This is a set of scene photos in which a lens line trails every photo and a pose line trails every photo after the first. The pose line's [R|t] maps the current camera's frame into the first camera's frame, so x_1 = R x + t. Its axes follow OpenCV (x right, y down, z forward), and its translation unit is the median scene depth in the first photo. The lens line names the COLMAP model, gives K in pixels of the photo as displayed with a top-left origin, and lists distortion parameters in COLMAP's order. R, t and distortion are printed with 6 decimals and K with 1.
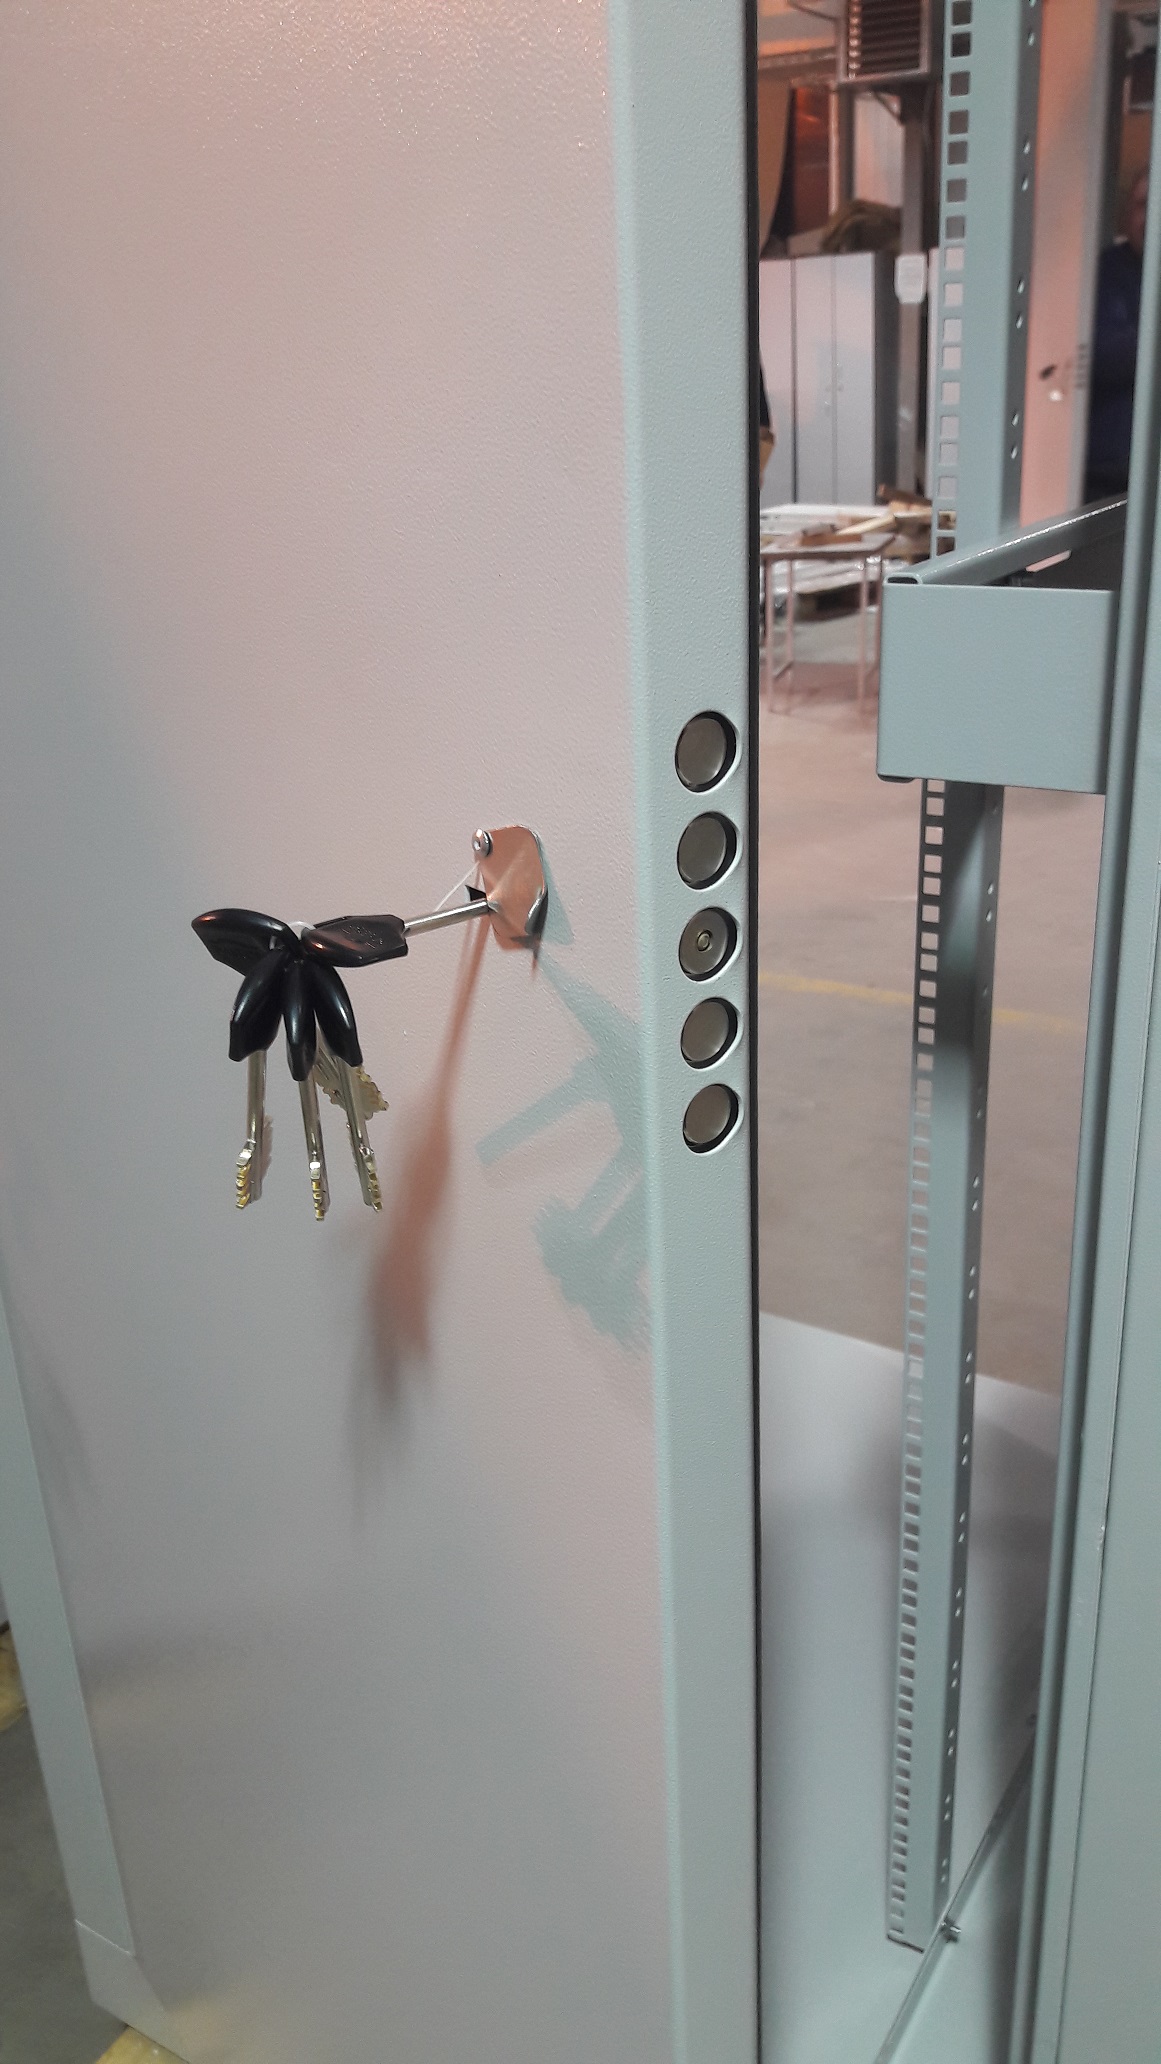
lens RADIAL K [[1689.4, 0, 580.5], [0, 1689.4, 1032.0], [0, 0, 1]] dist [0.003463, -0.007013]
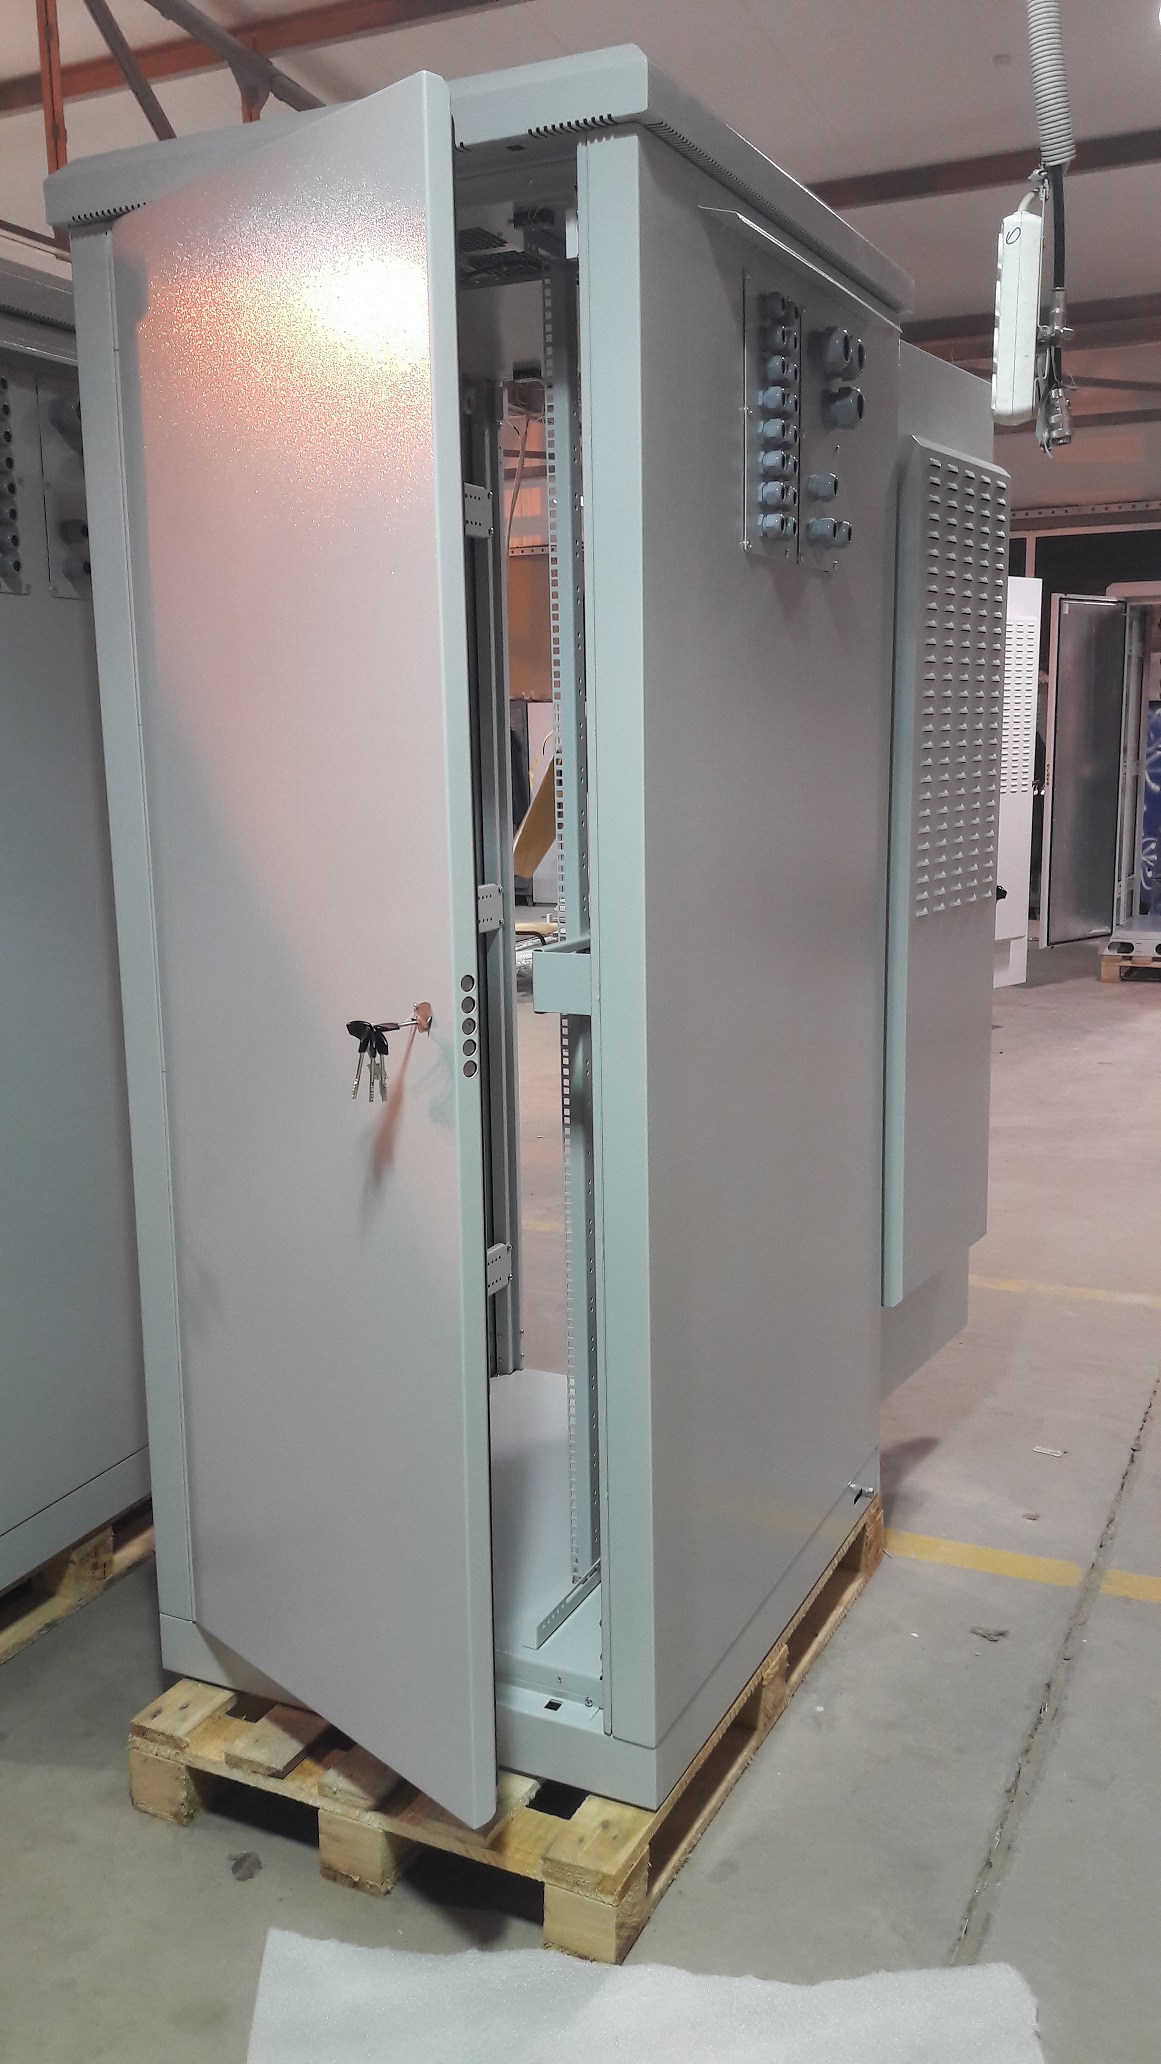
lens RADIAL K [[1689.4, 0, 580.5], [0, 1689.4, 1032.0], [0, 0, 1]] dist [0.003463, -0.007013]
pose [[0.994755, 0.008616, 0.101918, -0.070426], [0.013546, 0.976570, -0.214772, 0.767094], [-0.101381, 0.215026, 0.971332, -2.776859]]
